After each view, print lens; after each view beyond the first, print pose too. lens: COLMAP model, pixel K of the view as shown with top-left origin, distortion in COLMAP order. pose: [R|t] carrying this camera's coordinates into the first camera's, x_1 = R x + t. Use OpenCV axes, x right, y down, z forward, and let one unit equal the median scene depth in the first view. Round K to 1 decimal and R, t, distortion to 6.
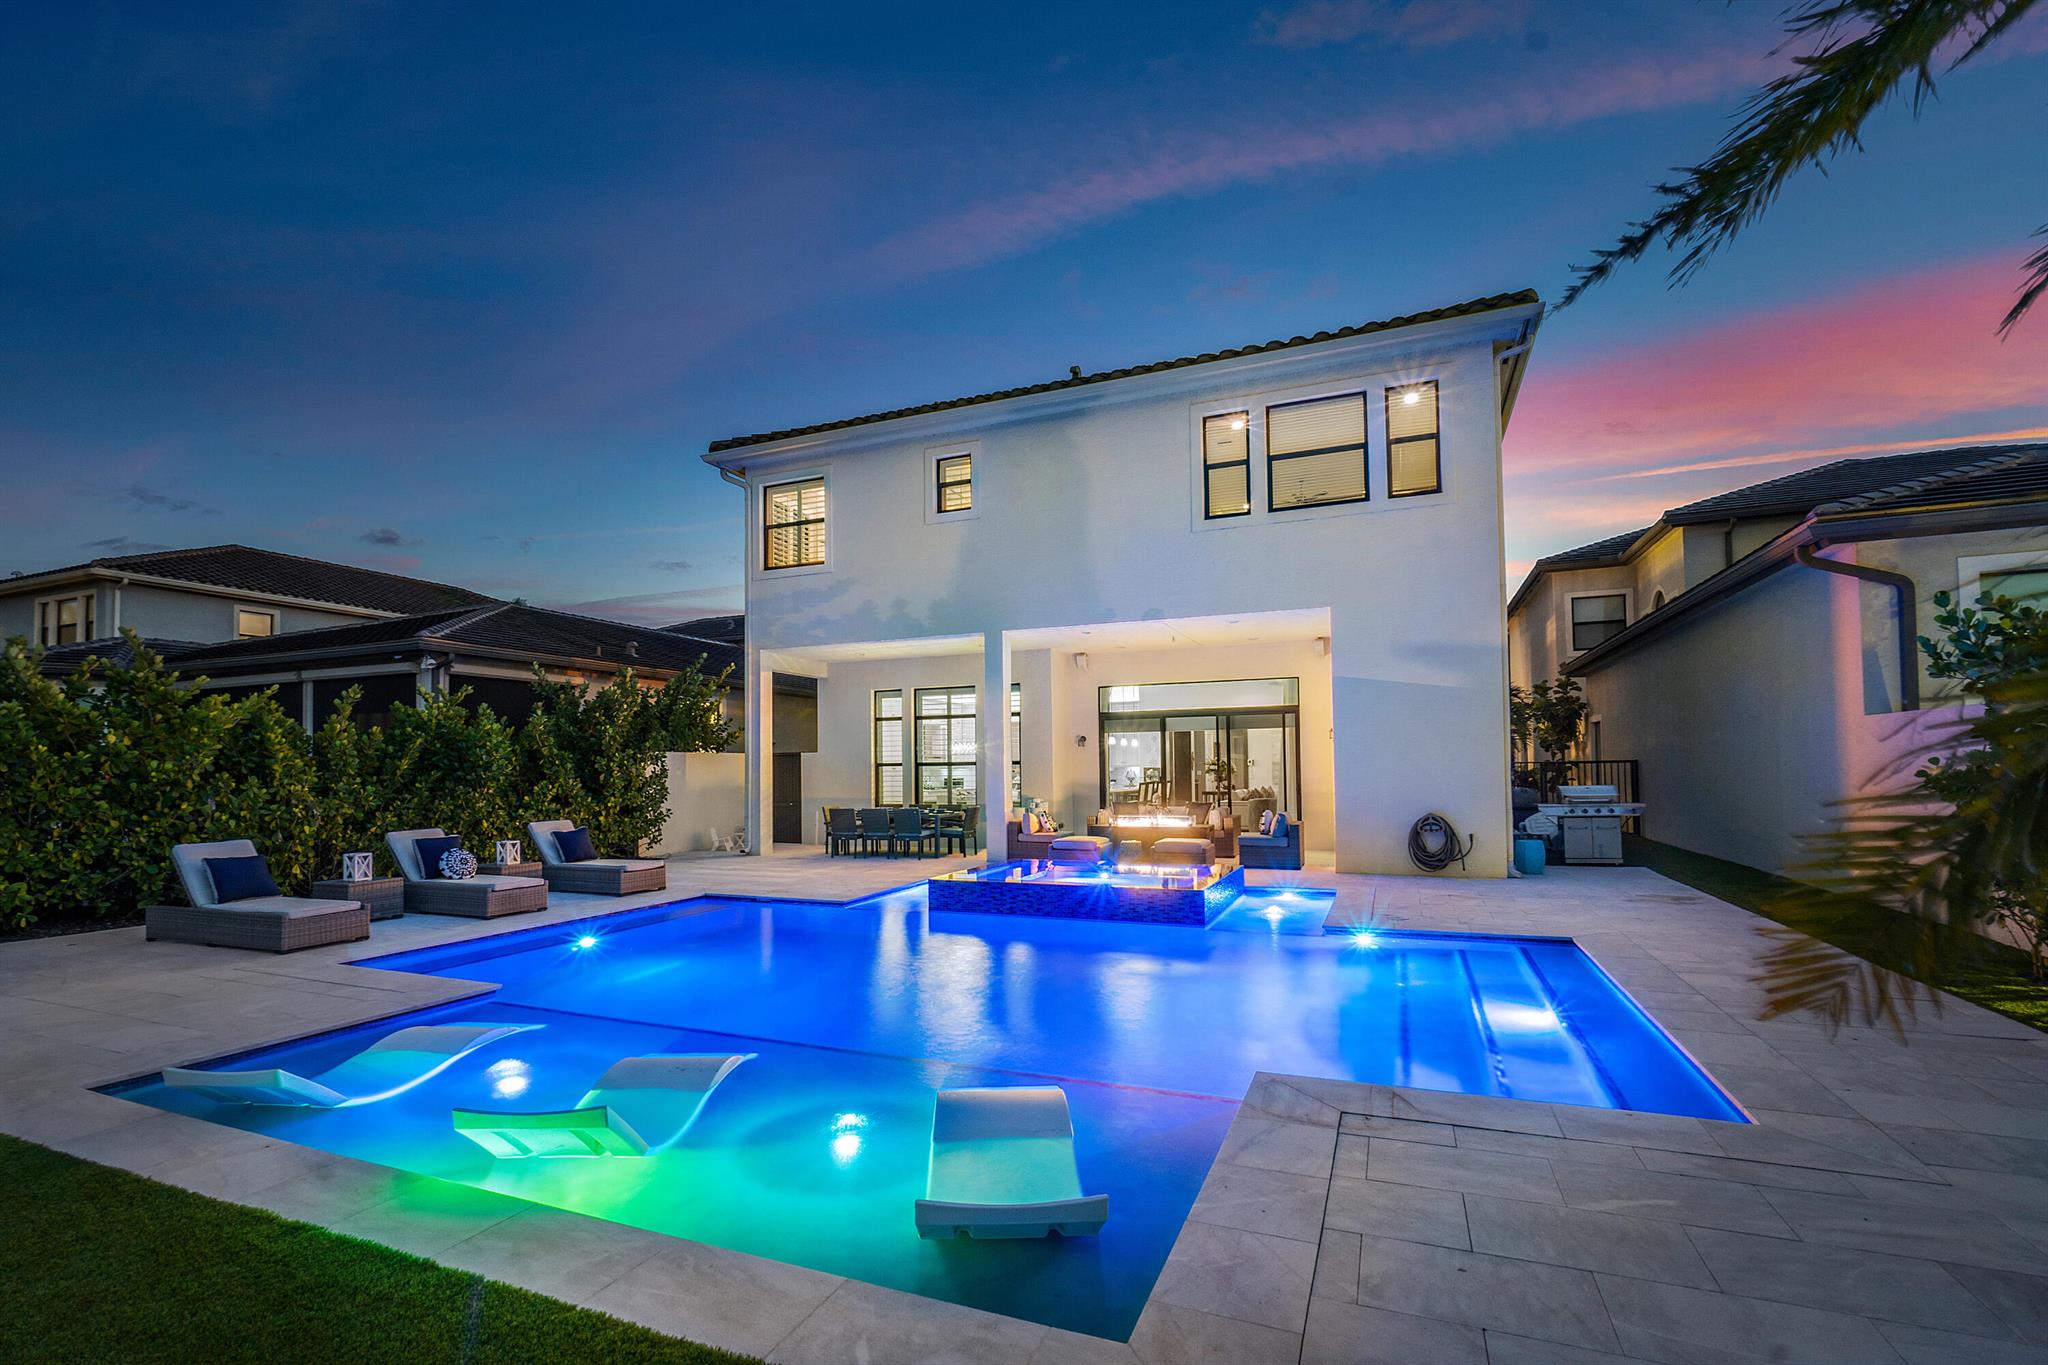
lens RADIAL K [[881.9, 0, 1031.8], [0, 881.9, 745.0], [0, 0, 1]] dist [-0.000985, -0.000005]
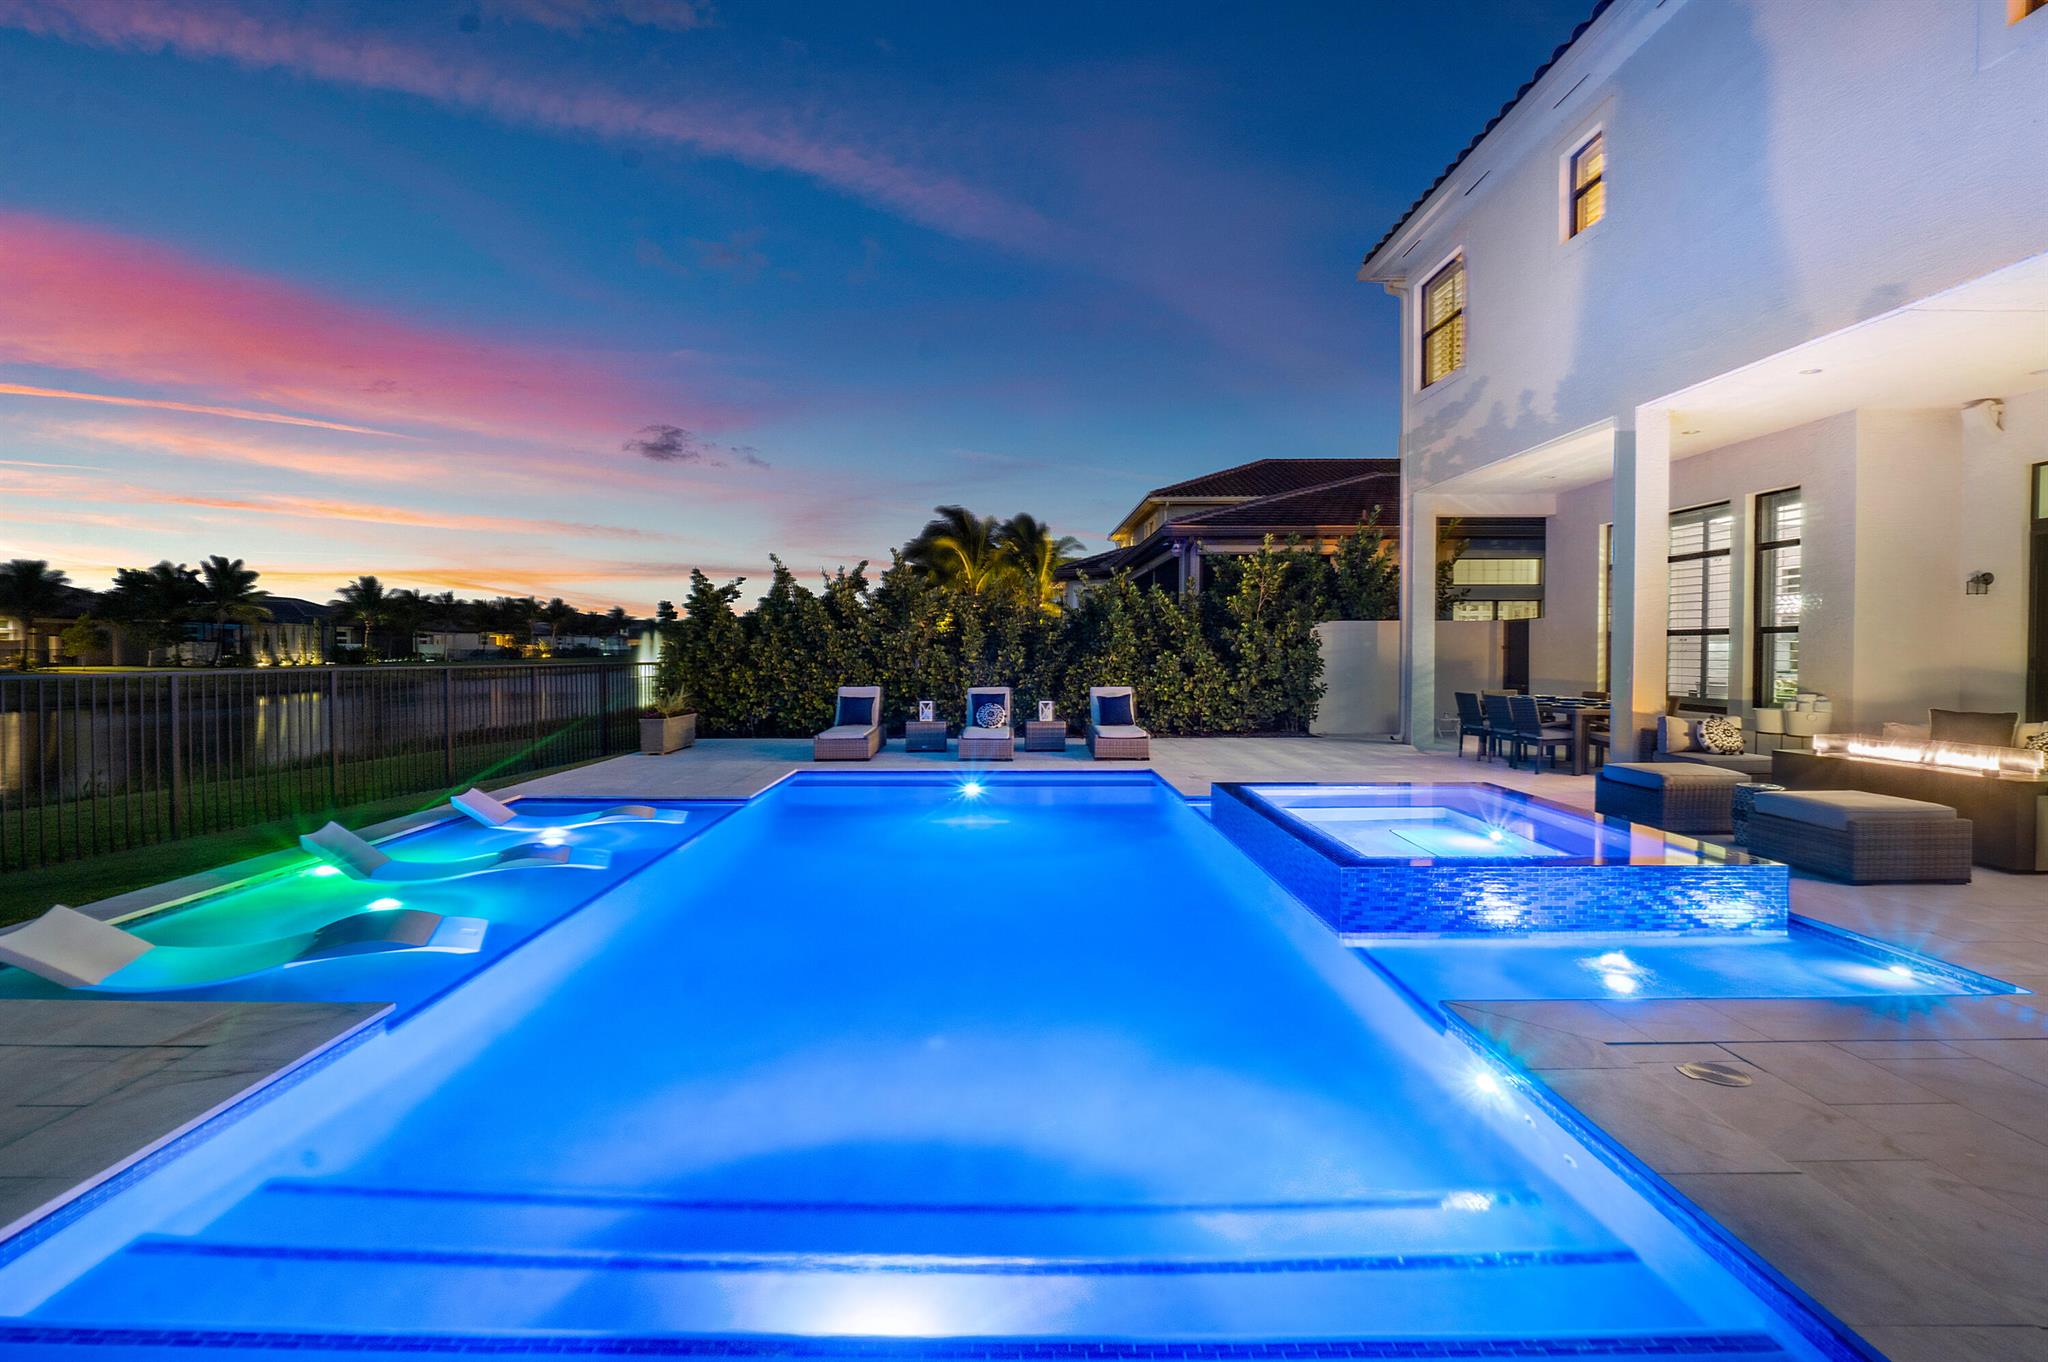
lens RADIAL K [[910.6, 0, 981.2], [0, 910.6, 646.1], [0, 0, 1]] dist [-0.005542, -0.000312]
pose [[0.356809, 0.008426, -0.934140, 0.343780], [0.024392, 0.999534, 0.018333, 0.008084], [0.933859, -0.029327, 0.356437, 0.335606]]
